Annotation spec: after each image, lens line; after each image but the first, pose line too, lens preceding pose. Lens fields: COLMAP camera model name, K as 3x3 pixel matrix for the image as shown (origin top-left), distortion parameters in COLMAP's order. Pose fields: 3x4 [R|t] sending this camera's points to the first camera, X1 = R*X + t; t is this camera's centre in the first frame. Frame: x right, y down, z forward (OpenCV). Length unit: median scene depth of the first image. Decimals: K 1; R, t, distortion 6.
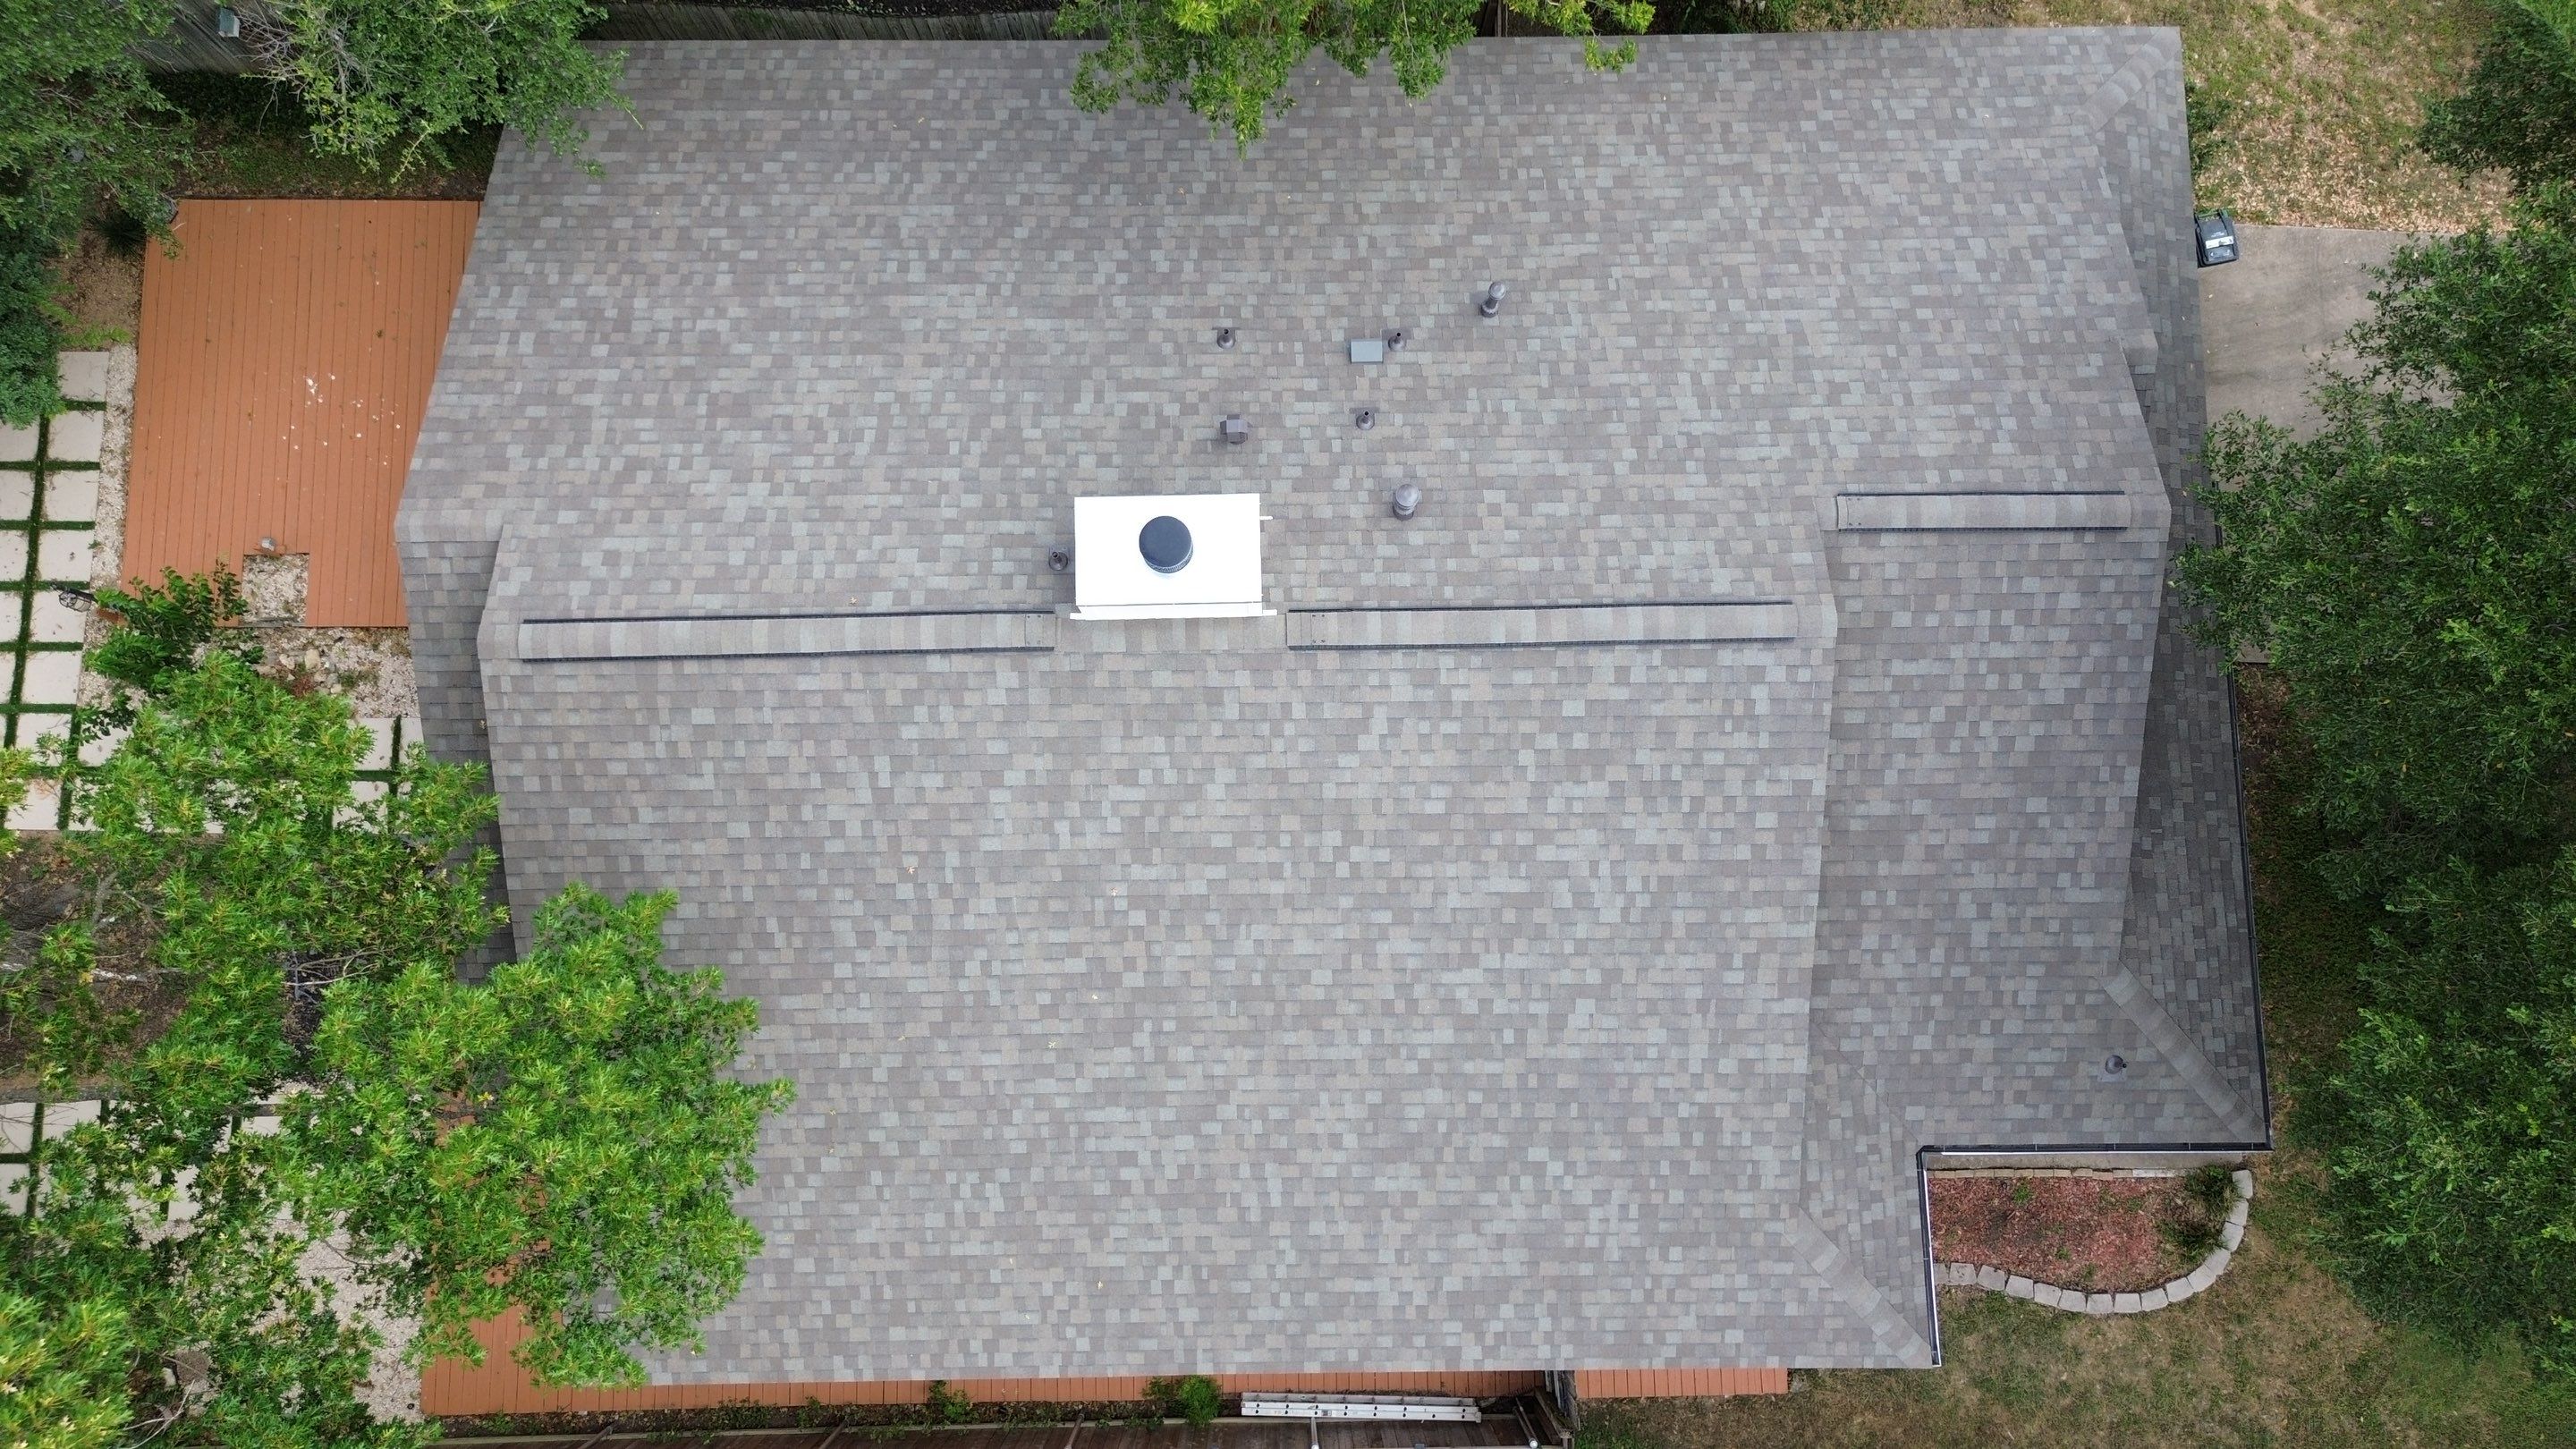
lens RADIAL K [[1819.3, 0, 1286.3], [0, 1819.3, 721.1], [0, 0, 1]] dist [0.118047, -0.225524]
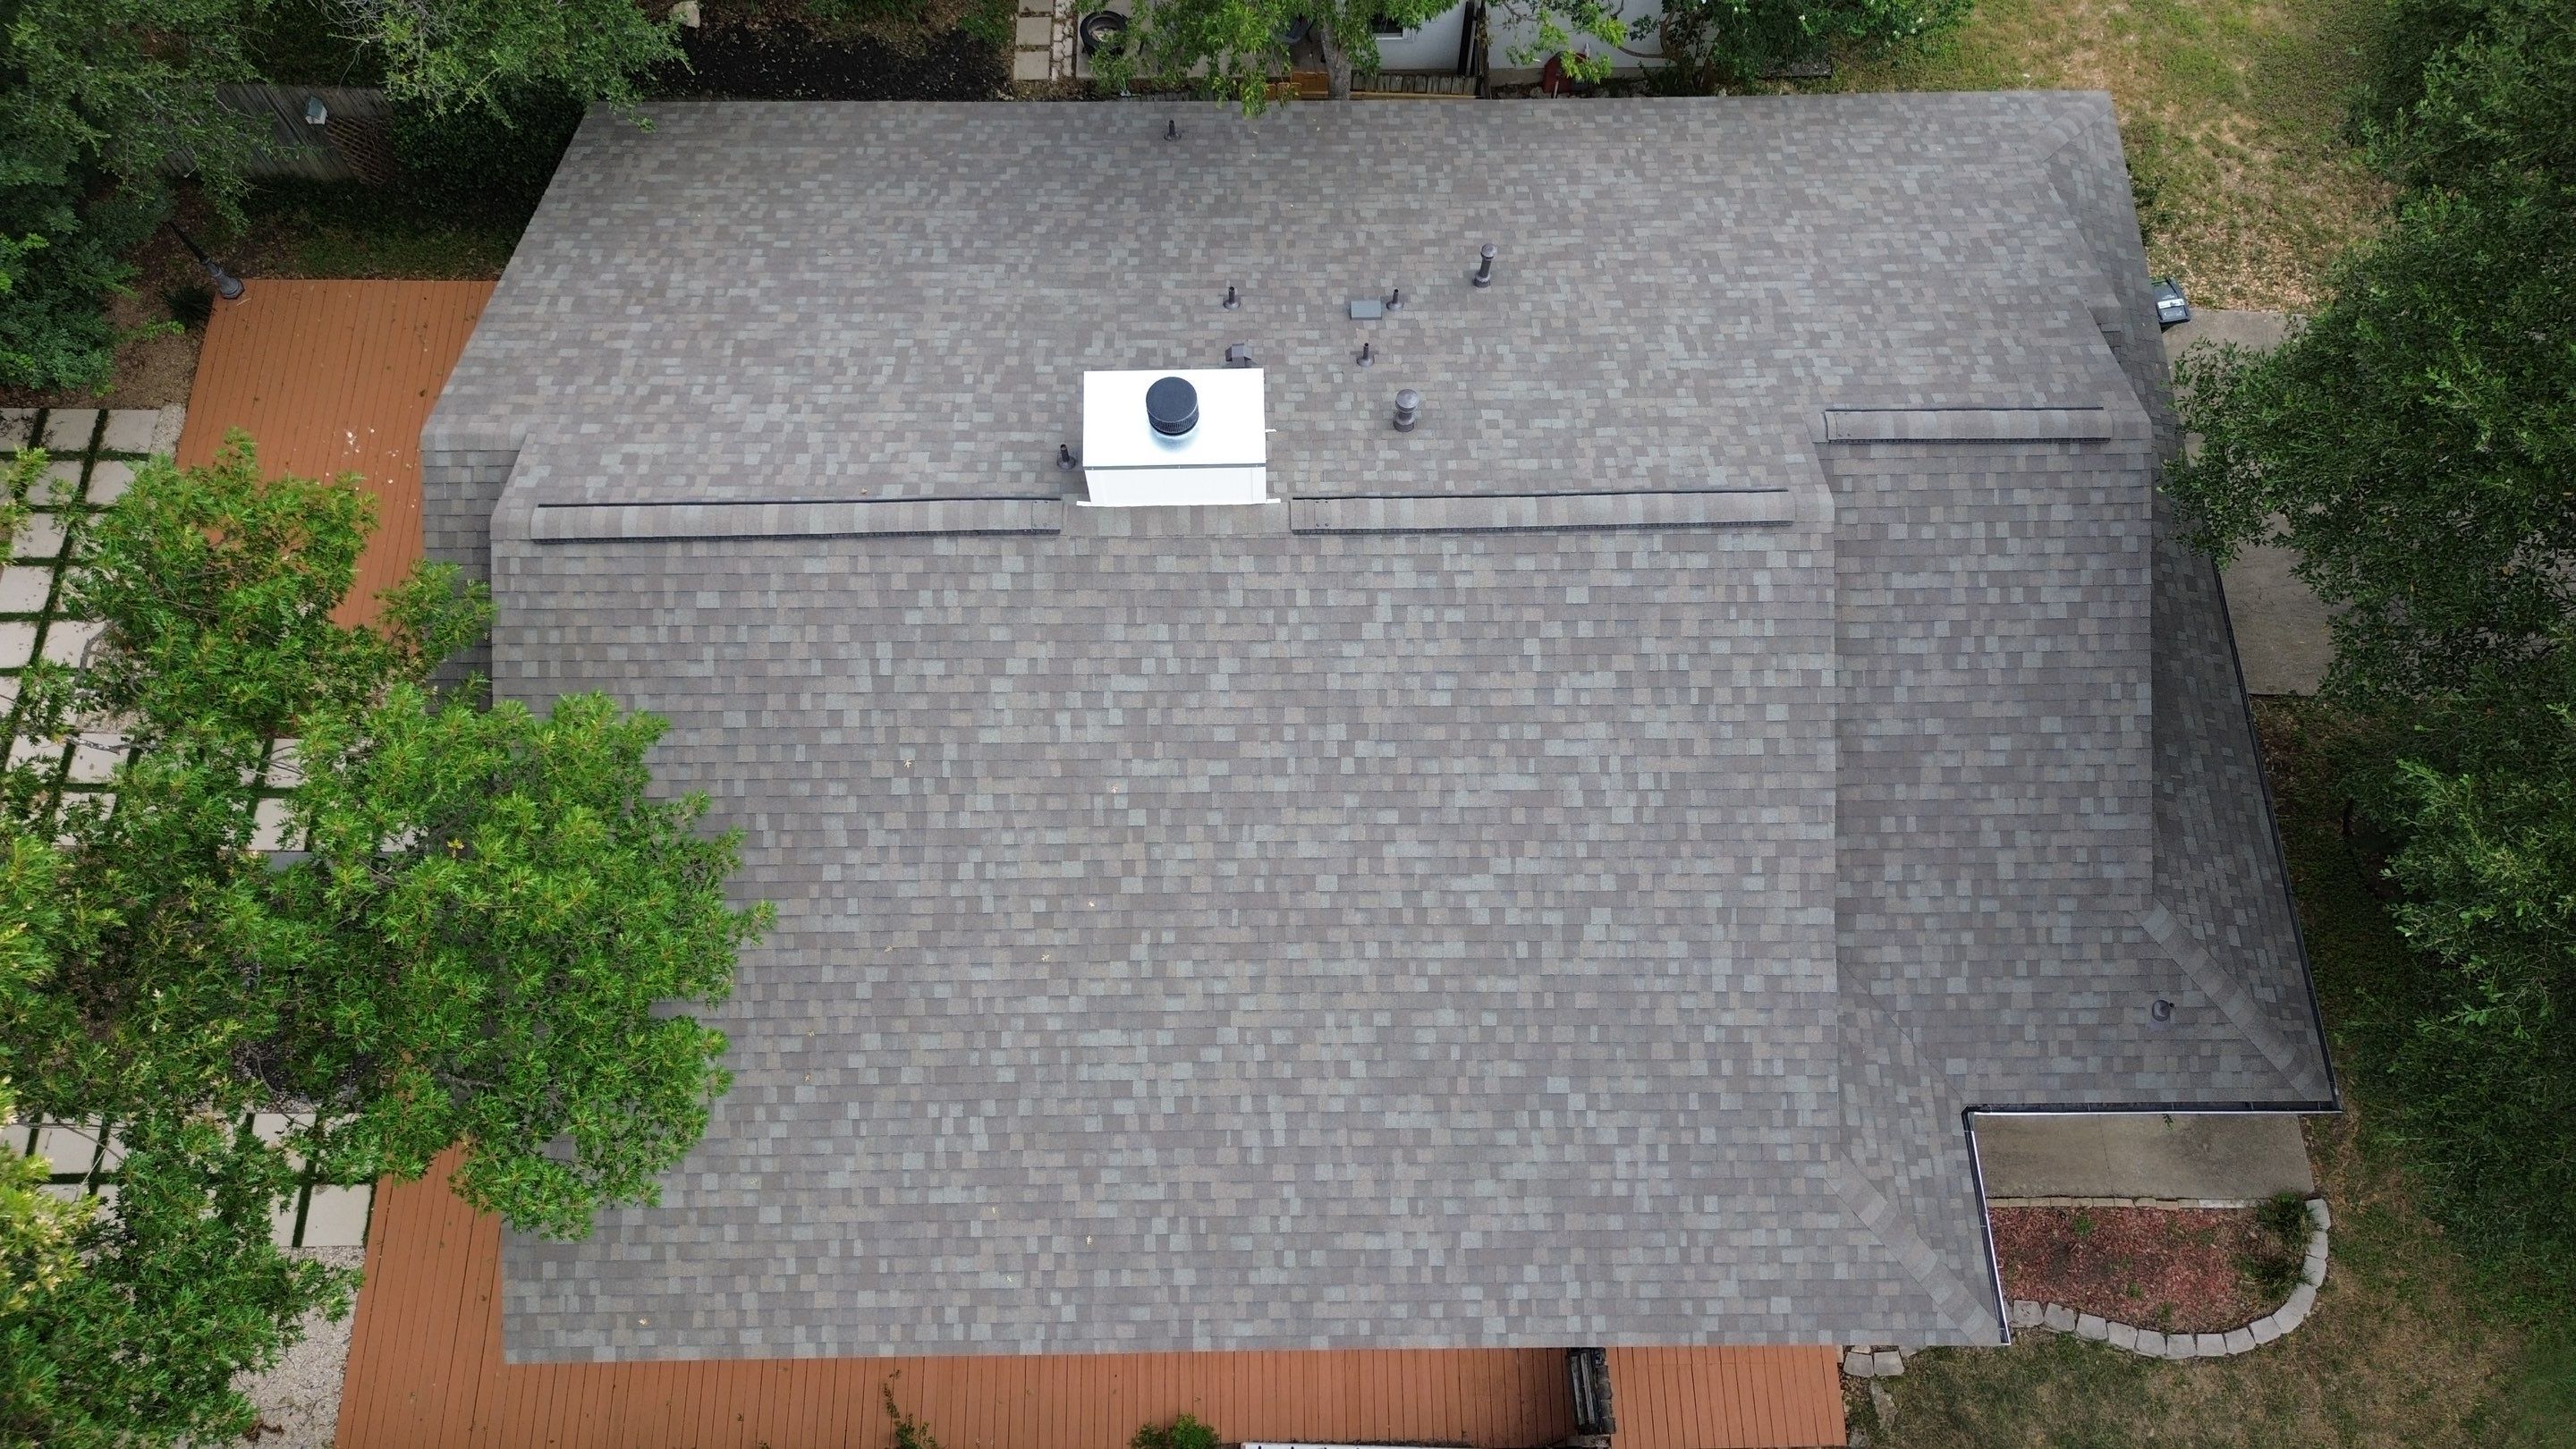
lens RADIAL K [[1815.1, 0, 1284.4], [0, 1815.1, 721.8], [0, 0, 1]] dist [0.138370, -0.306277]
pose [[0.999999, -0.000959, -0.000933, -0.002092], [0.000699, 0.969091, -0.246701, 0.286952], [0.001141, 0.246700, 0.969091, 0.044090]]
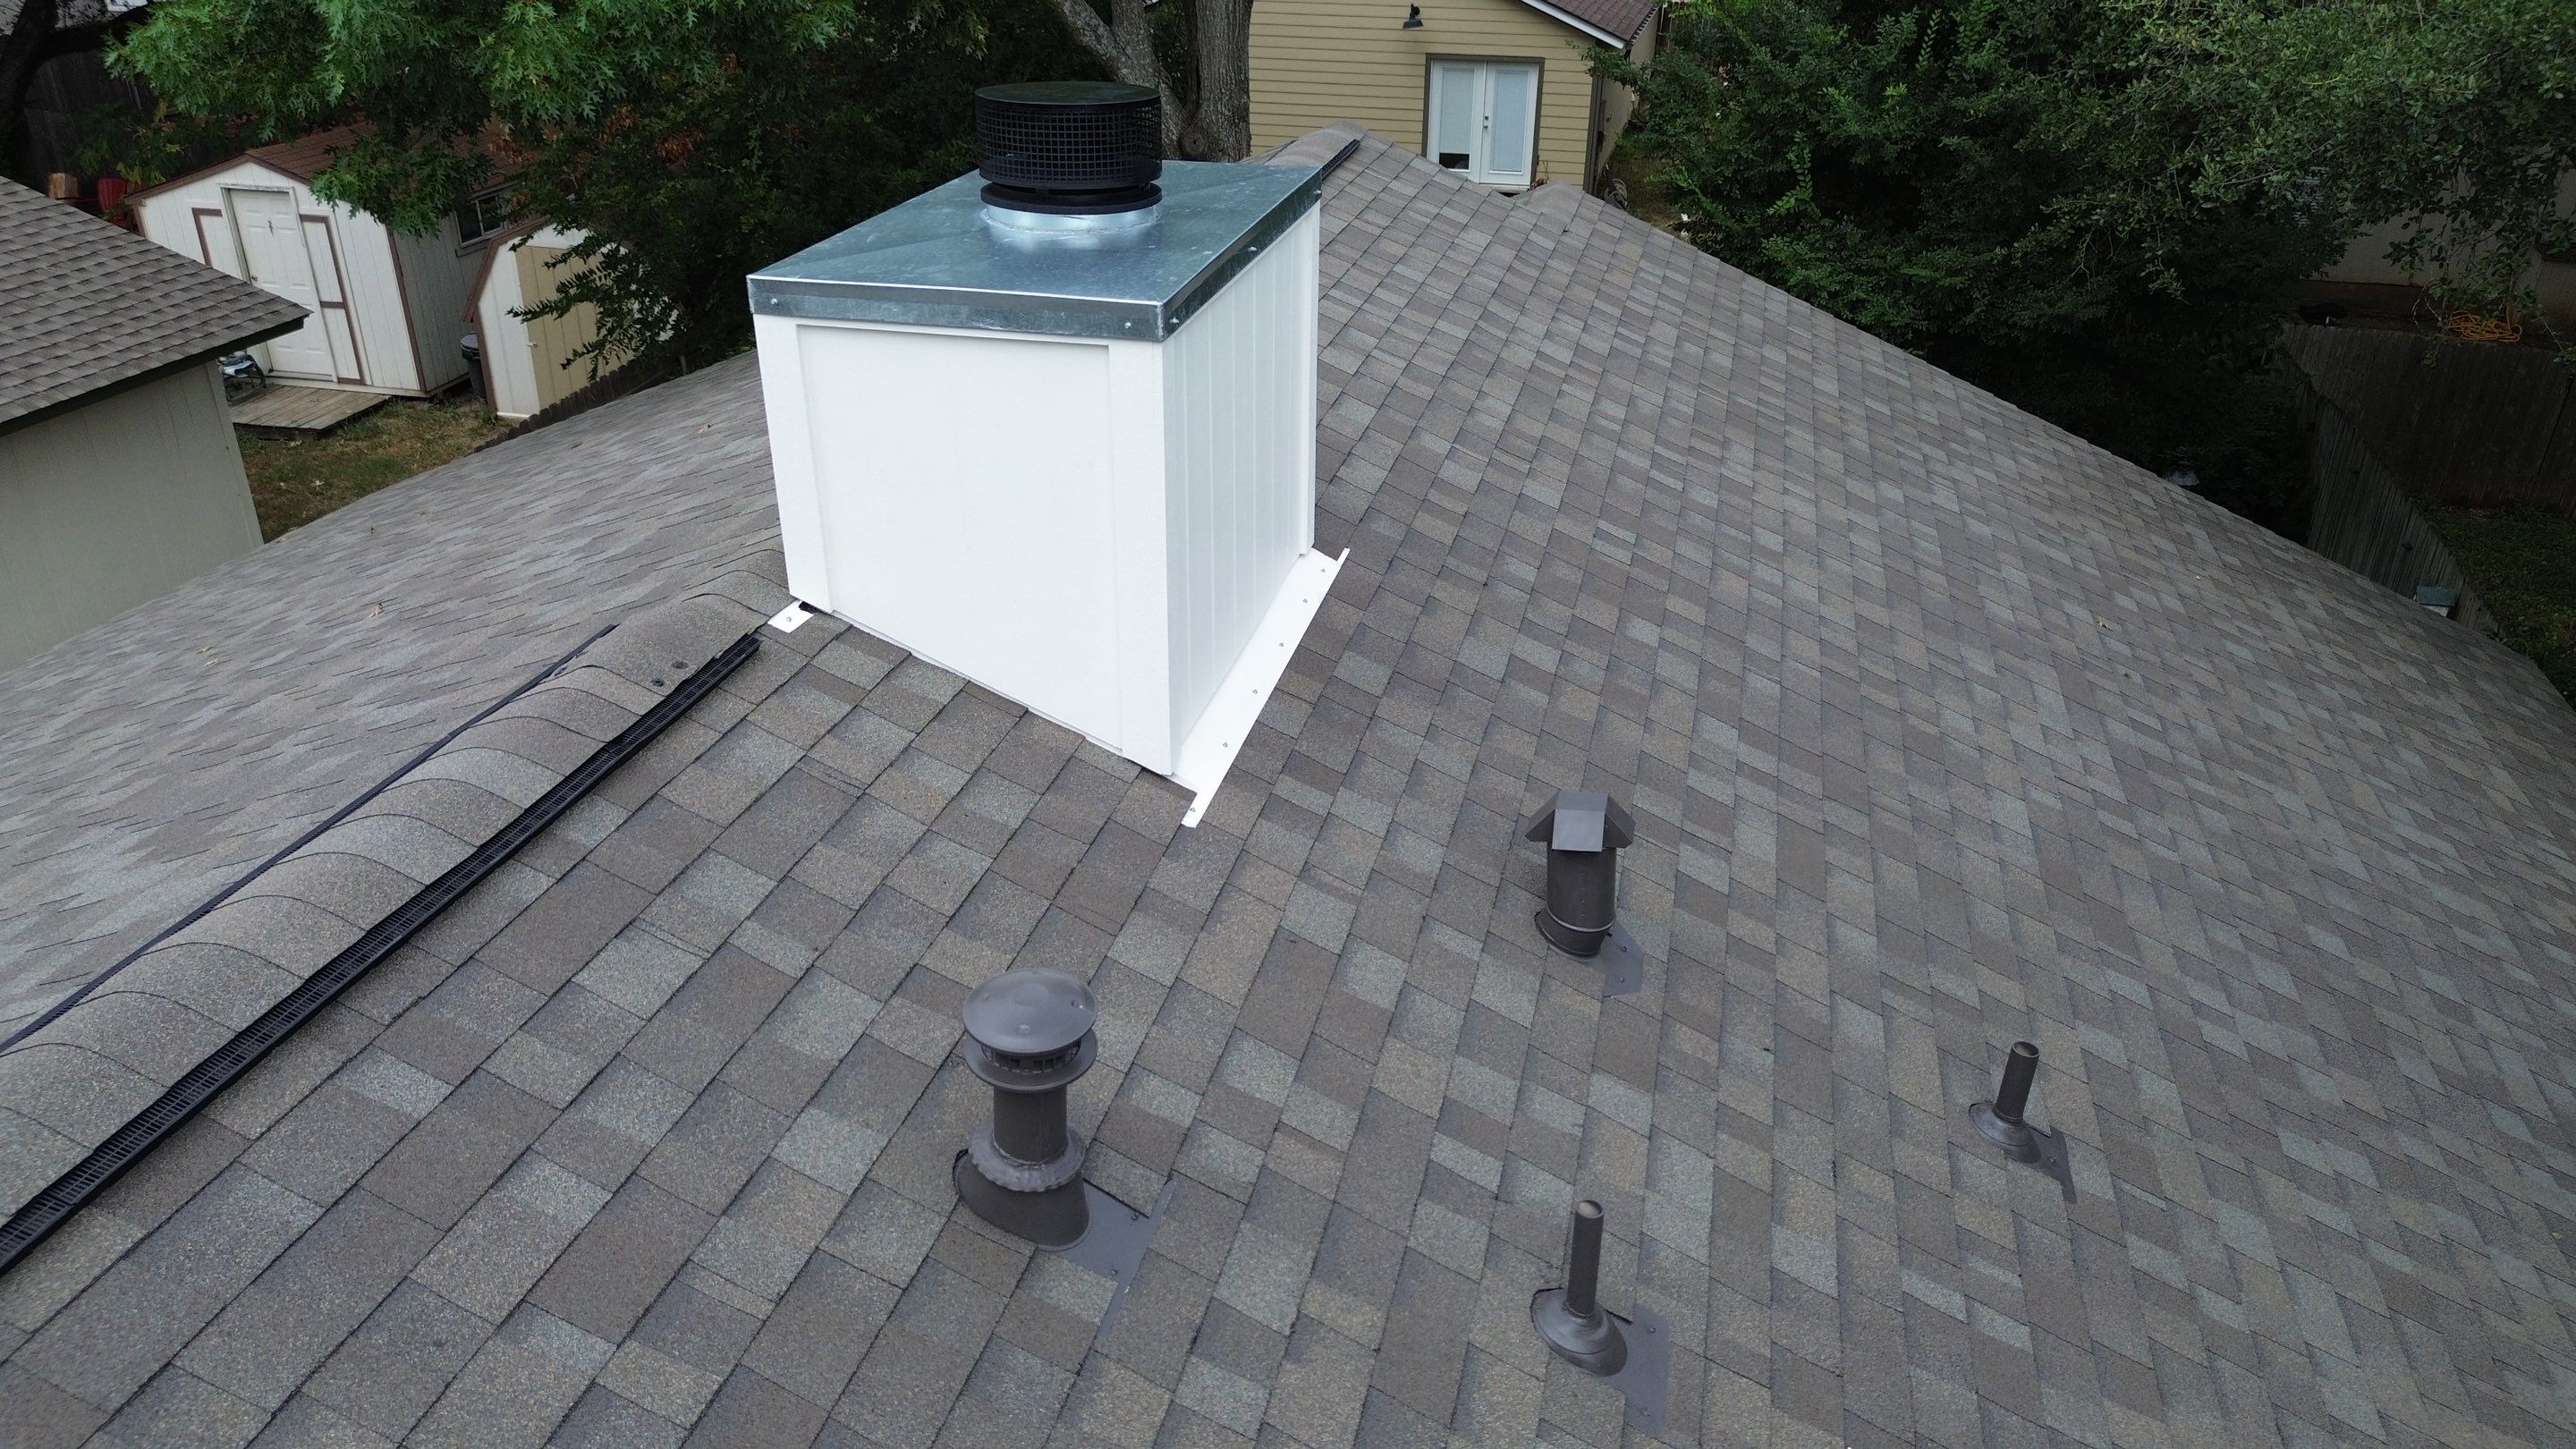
lens RADIAL K [[1830.3, 0, 1287.5], [0, 1830.3, 715.2], [0, 0, 1]] dist [0.077007, -0.080611]
pose [[-0.250024, 0.426361, -0.869313, 0.191605], [-0.962132, -0.008718, 0.272444, -0.184549], [0.108581, 0.904511, 0.412396, 0.844433]]
